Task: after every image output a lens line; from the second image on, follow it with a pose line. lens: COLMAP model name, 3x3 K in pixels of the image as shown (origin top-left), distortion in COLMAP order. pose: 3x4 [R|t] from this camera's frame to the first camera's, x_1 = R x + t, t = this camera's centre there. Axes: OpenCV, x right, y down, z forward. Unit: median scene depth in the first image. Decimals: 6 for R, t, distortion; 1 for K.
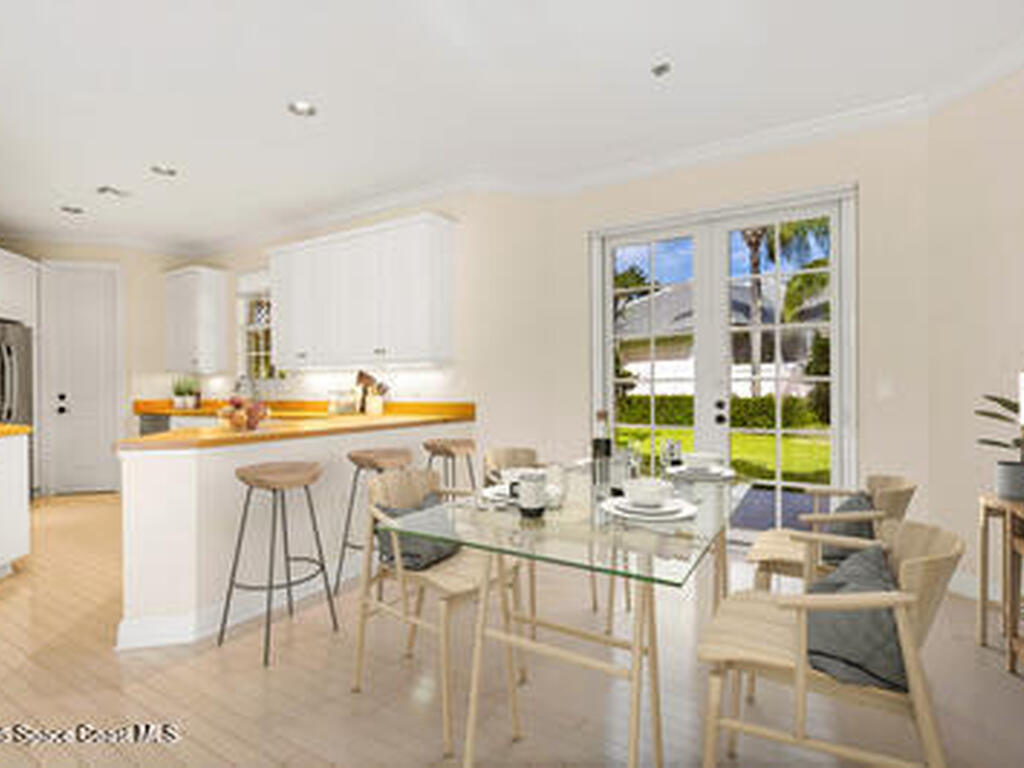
lens RADIAL K [[525.2, 0, 512.0], [0, 525.2, 384.0], [0, 0, 1]] dist [-0.000671, -0.000341]
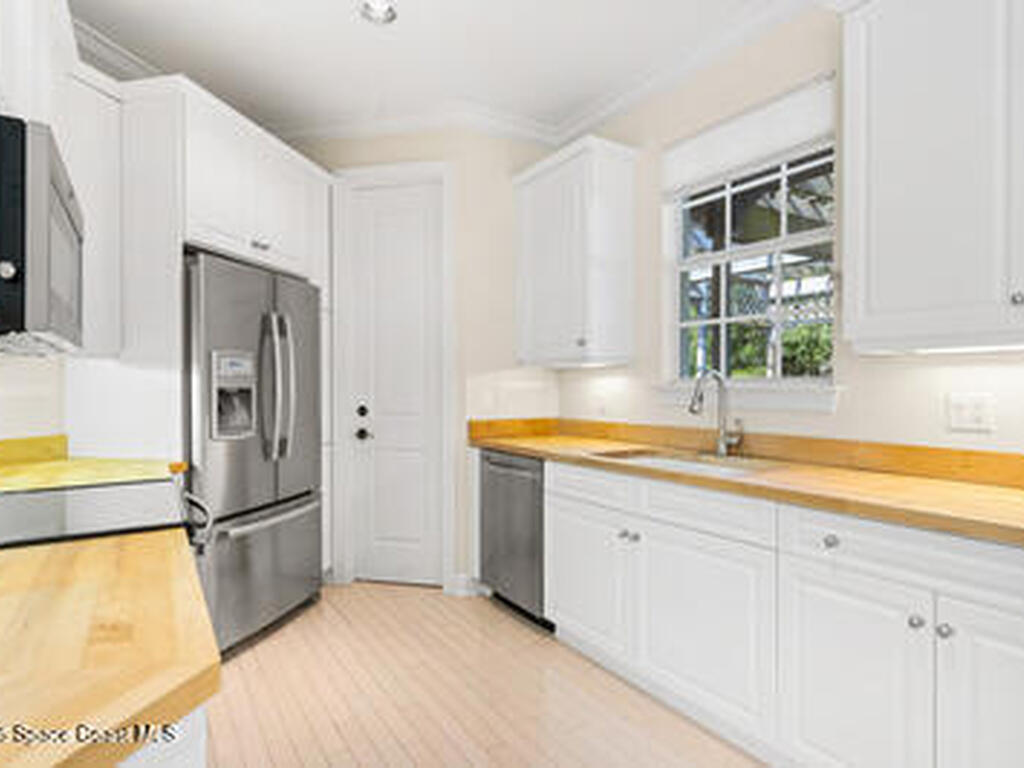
lens RADIAL K [[463.5, 0, 512.0], [0, 463.5, 384.0], [0, 0, 1]] dist [0.000472, 0.000016]
pose [[0.904477, 0.004965, -0.426494, -0.526924], [-0.005410, 0.999985, 0.000167, -0.005413], [0.426488, 0.002156, 0.904490, 0.651410]]
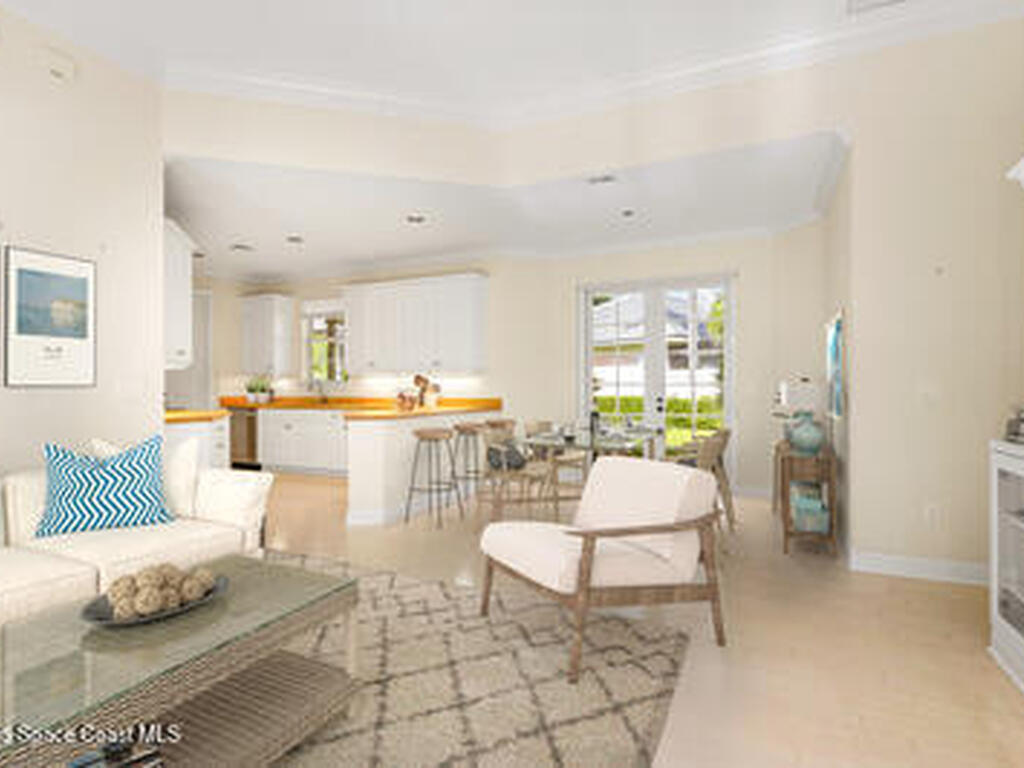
lens RADIAL K [[525.2, 0, 512.0], [0, 525.2, 384.0], [0, 0, 1]] dist [-0.000671, -0.000341]
pose [[0.995791, 0.006672, 0.091410, -0.138919], [-0.006612, 0.999978, -0.000958, -0.002692], [-0.091414, 0.000350, 0.995813, -0.385748]]
